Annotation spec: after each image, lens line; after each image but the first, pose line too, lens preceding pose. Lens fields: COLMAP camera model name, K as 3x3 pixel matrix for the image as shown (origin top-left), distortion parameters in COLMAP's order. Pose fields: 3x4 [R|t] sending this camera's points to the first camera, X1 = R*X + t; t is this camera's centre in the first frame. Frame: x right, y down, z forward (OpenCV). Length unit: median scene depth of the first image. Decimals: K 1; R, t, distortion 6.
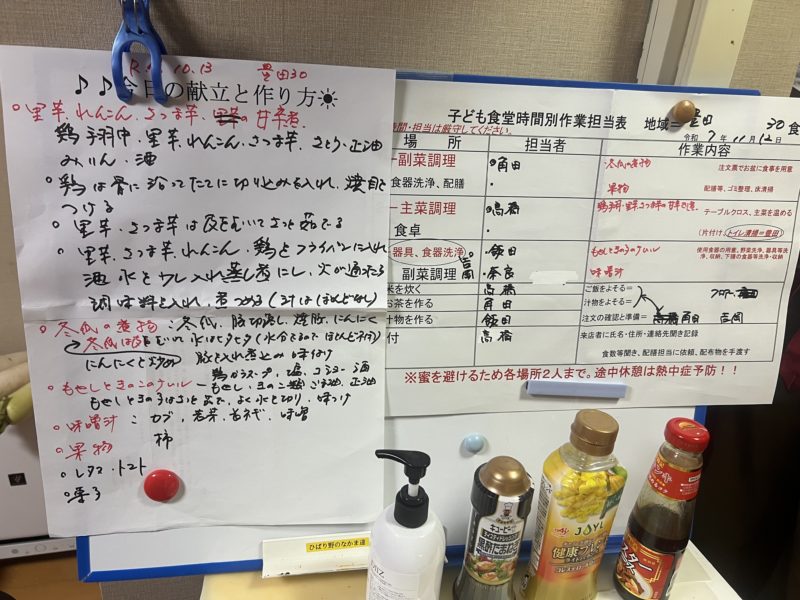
lens RADIAL K [[604.9, 0, 400.4], [0, 604.9, 303.9], [0, 0, 1]] dist [0.004355, 0.001204]
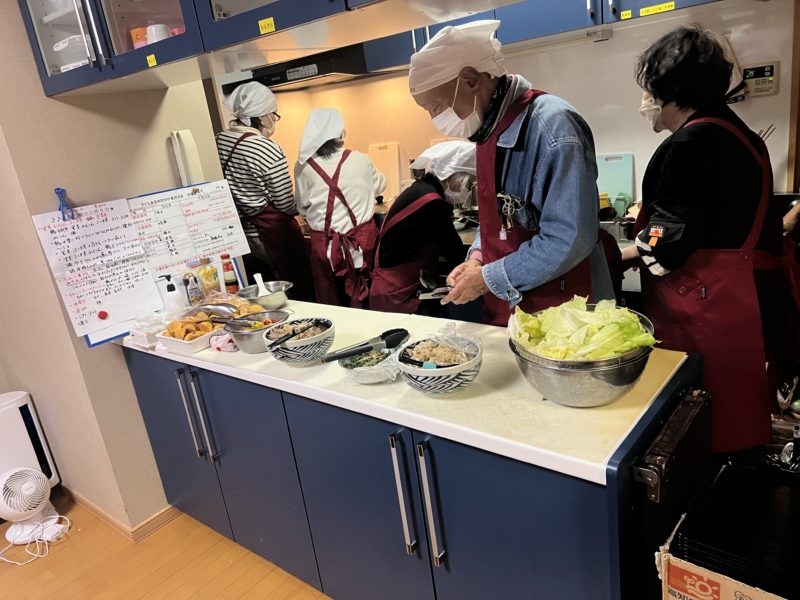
lens RADIAL K [[604.9, 0, 403.5], [0, 604.9, 297.7], [0, 0, 1]] dist [0.004355, 0.001204]
pose [[0.778359, -0.342993, 0.525845, -0.920258], [0.417250, 0.908446, -0.025065, 1.123368], [-0.469104, 0.238919, 0.850211, -3.231830]]
